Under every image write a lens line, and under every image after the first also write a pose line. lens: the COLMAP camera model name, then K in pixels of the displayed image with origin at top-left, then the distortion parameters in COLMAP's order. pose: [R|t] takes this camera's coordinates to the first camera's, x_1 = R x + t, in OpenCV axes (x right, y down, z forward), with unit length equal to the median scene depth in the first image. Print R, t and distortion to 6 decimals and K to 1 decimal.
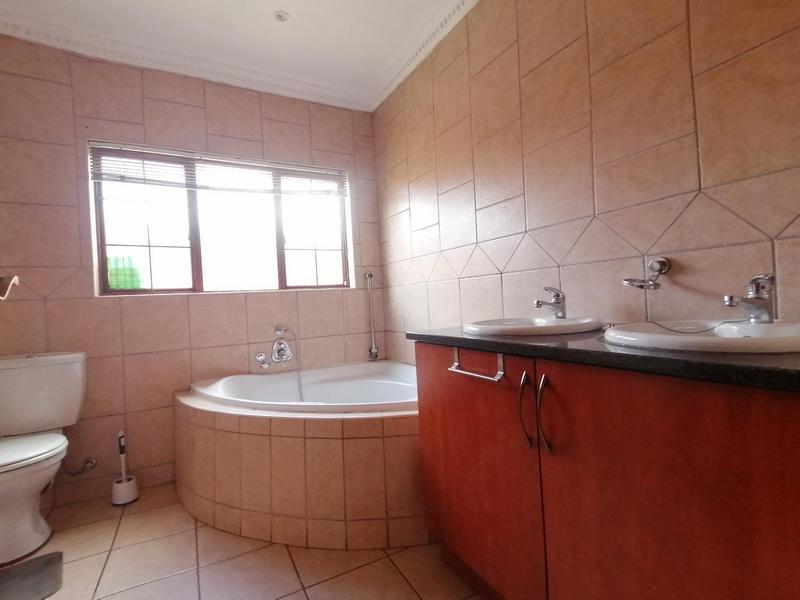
lens RADIAL K [[396.1, 0, 400.0], [0, 396.1, 300.0], [0, 0, 1]] dist [0.023880, 0.000252]
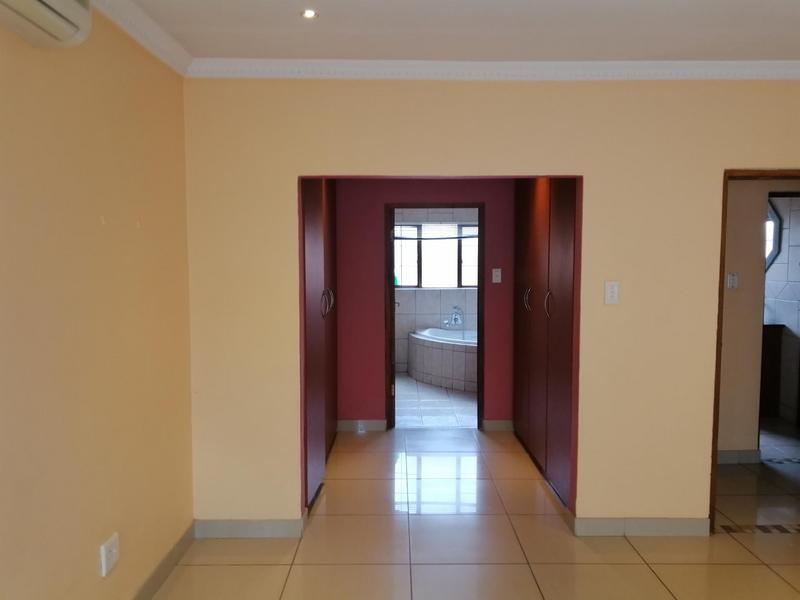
lens RADIAL K [[613.2, 0, 400.0], [0, 613.2, 300.0], [0, 0, 1]] dist [0.007905, 0.003075]
pose [[0.882562, 0.078148, -0.463656, 0.860819], [-0.040336, 0.995040, 0.090933, -0.233467], [0.468463, -0.061552, 0.881336, -1.809253]]
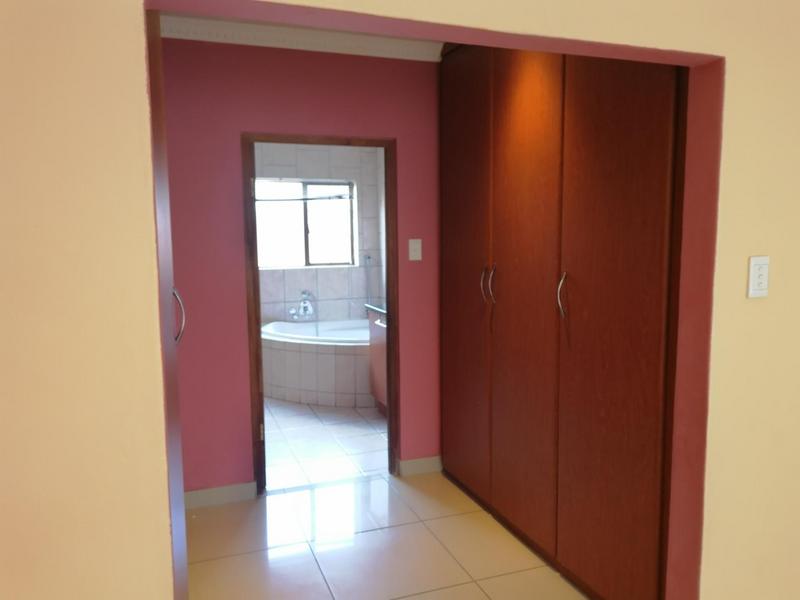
lens RADIAL K [[630.1, 0, 400.0], [0, 630.1, 300.0], [0, 0, 1]] dist [0.063895, -0.000321]
pose [[0.989966, 0.056466, -0.129537, 0.358231], [-0.041155, 0.992165, 0.117965, -0.195684], [0.135183, -0.111451, 0.984533, -1.284712]]
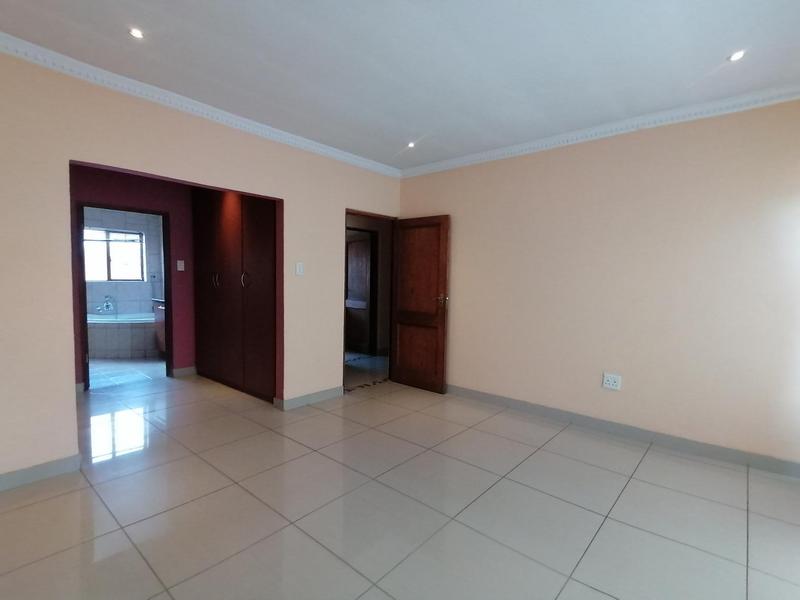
lens RADIAL K [[396.1, 0, 400.0], [0, 396.1, 300.0], [0, 0, 1]] dist [0.023880, 0.000252]
pose [[0.931233, 0.042525, 0.361935, 0.487176], [-0.061139, 0.997322, 0.040127, -0.119687], [-0.359259, -0.059496, 0.931339, -1.975954]]
